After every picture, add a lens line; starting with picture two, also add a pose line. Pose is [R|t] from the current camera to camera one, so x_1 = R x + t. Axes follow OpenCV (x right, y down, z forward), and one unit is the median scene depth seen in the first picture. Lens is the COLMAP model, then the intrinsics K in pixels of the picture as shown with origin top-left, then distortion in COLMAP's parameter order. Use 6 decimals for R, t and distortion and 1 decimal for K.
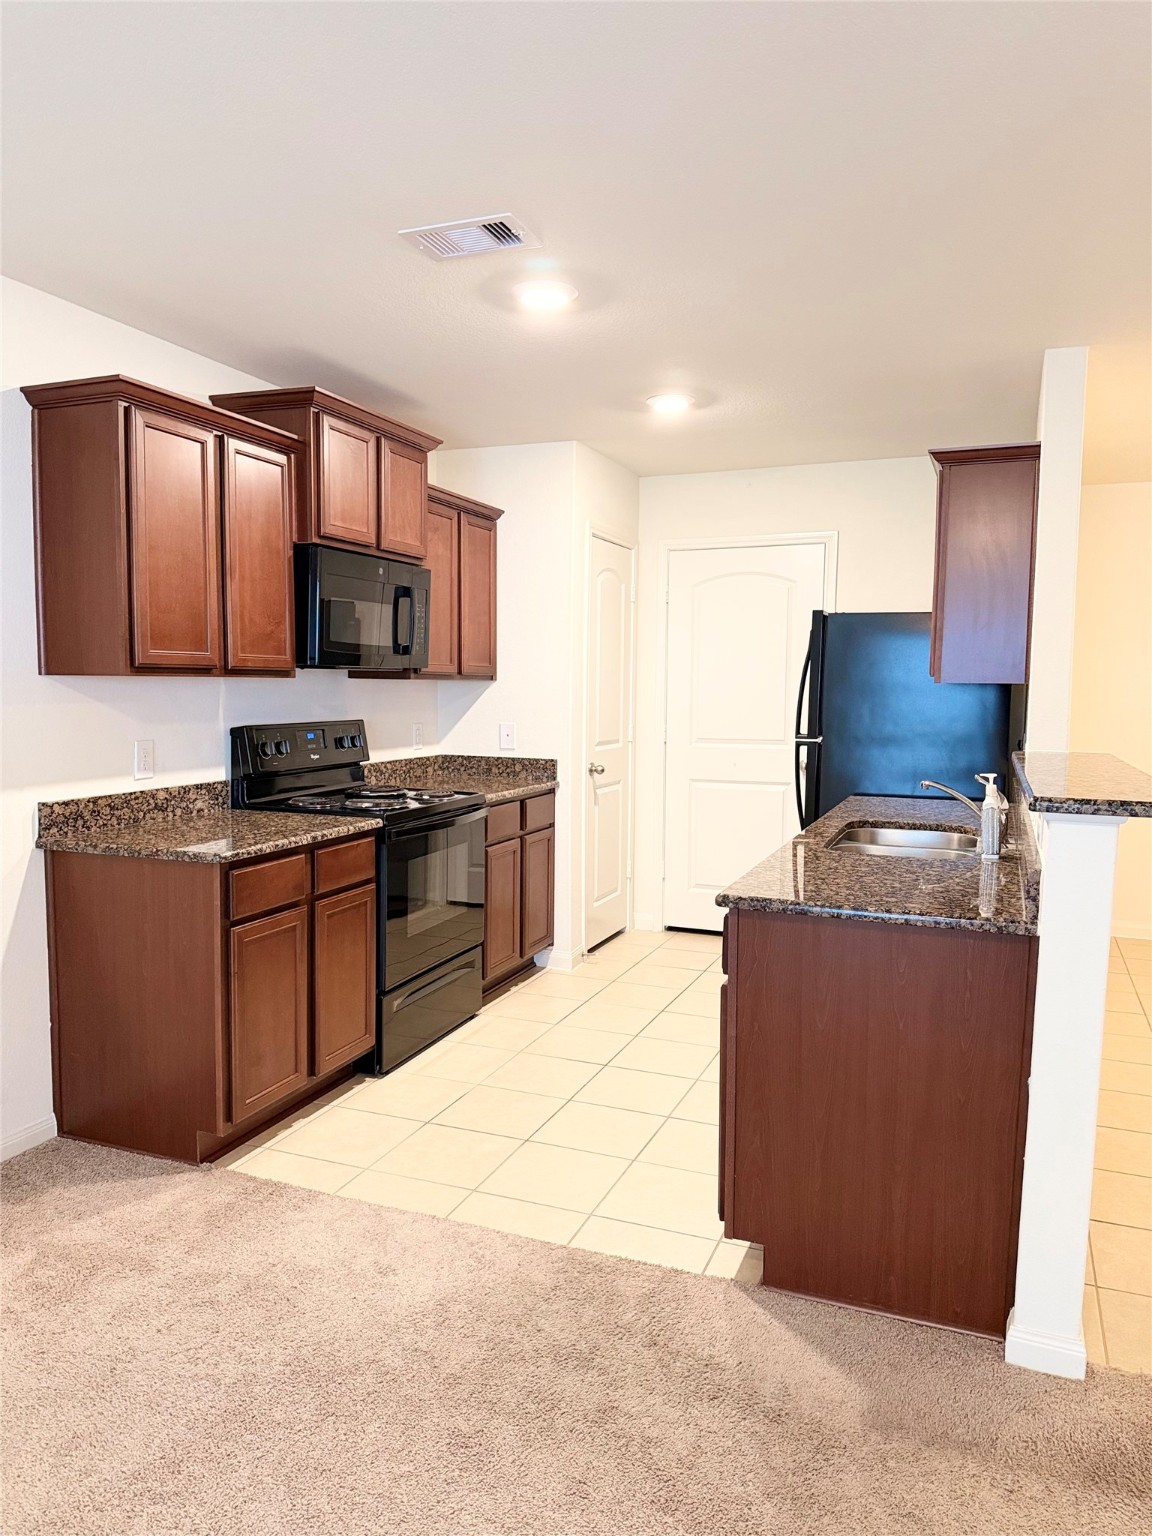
lens RADIAL K [[1073.1, 0, 576.5], [0, 1073.1, 762.4], [0, 0, 1]] dist [-0.000013, -0.007534]
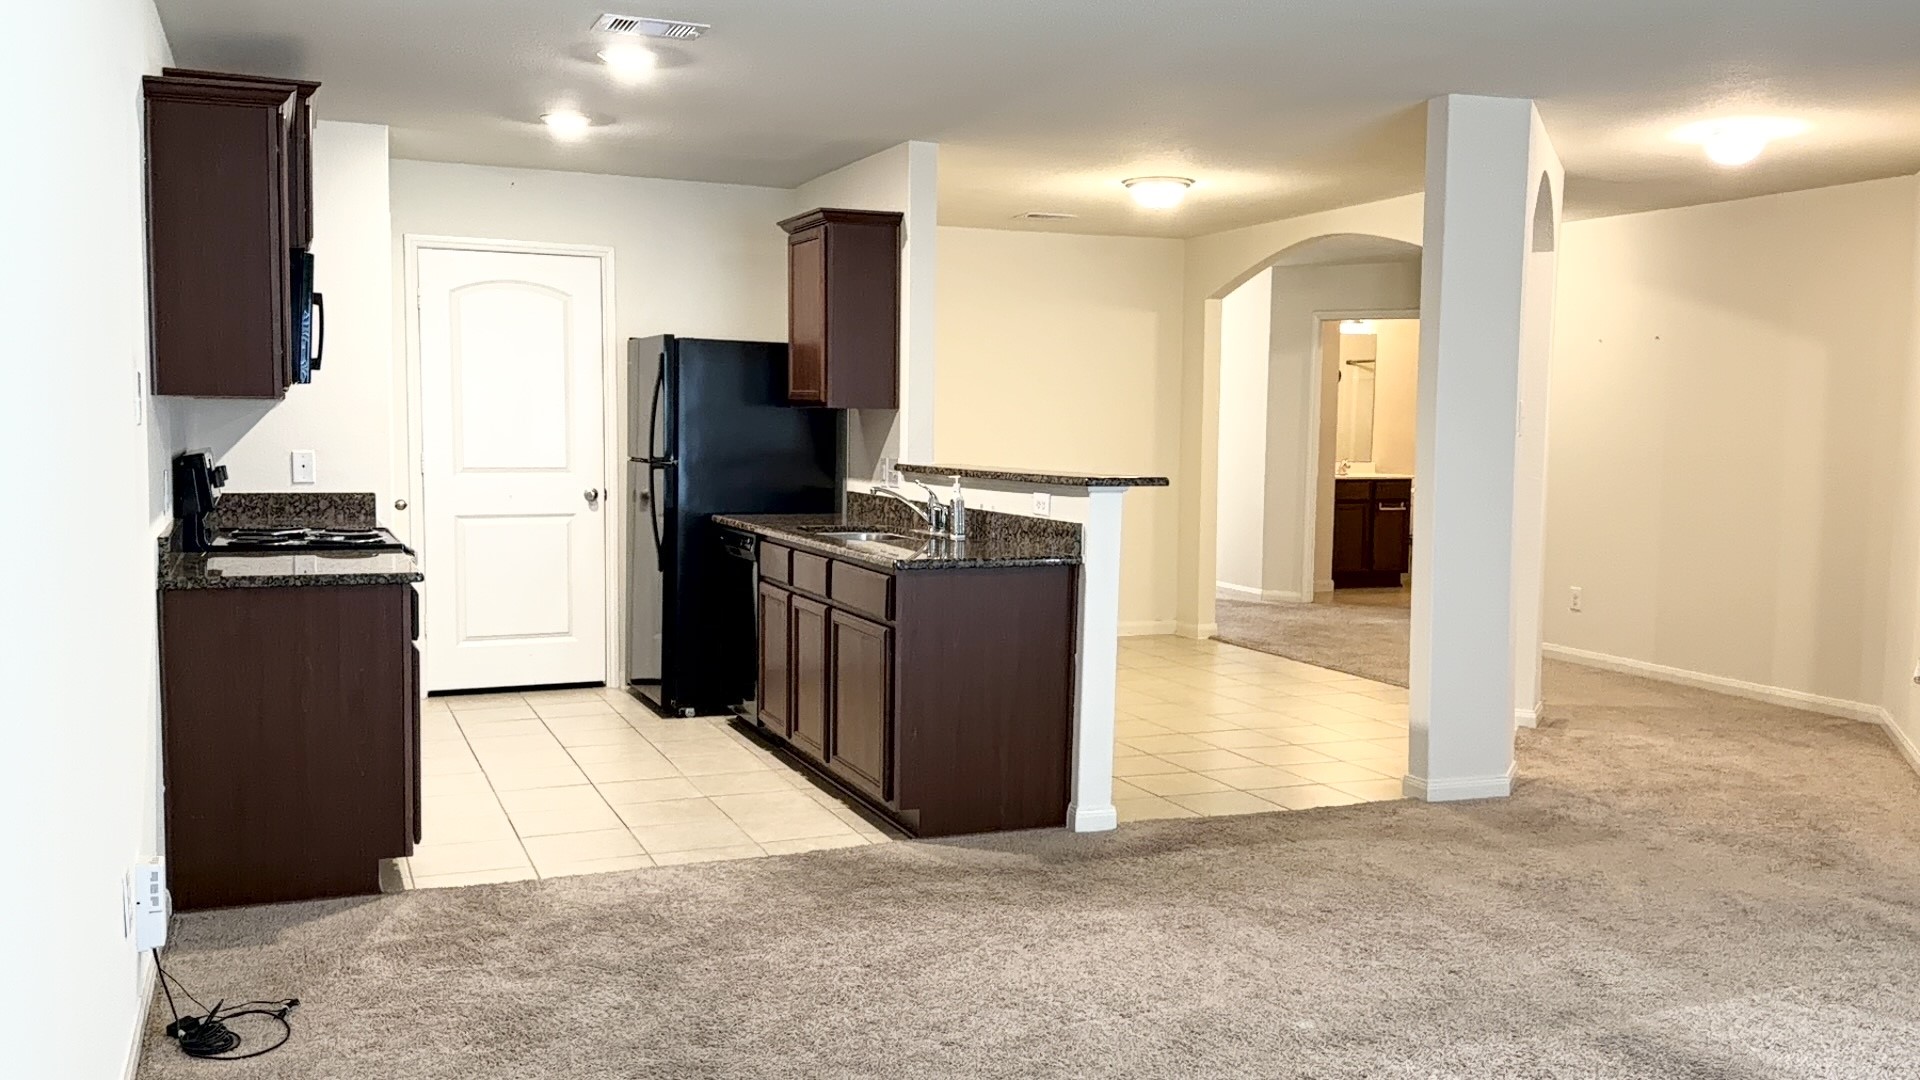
lens RADIAL K [[1657.5, 0, 959.3], [0, 1657.5, 543.8], [0, 0, 1]] dist [0.049949, -0.065191]
pose [[0.718586, -0.054358, 0.693310, -1.023476], [0.046452, 0.998466, 0.030137, 0.032579], [-0.693884, 0.010550, 0.720009, -0.481153]]
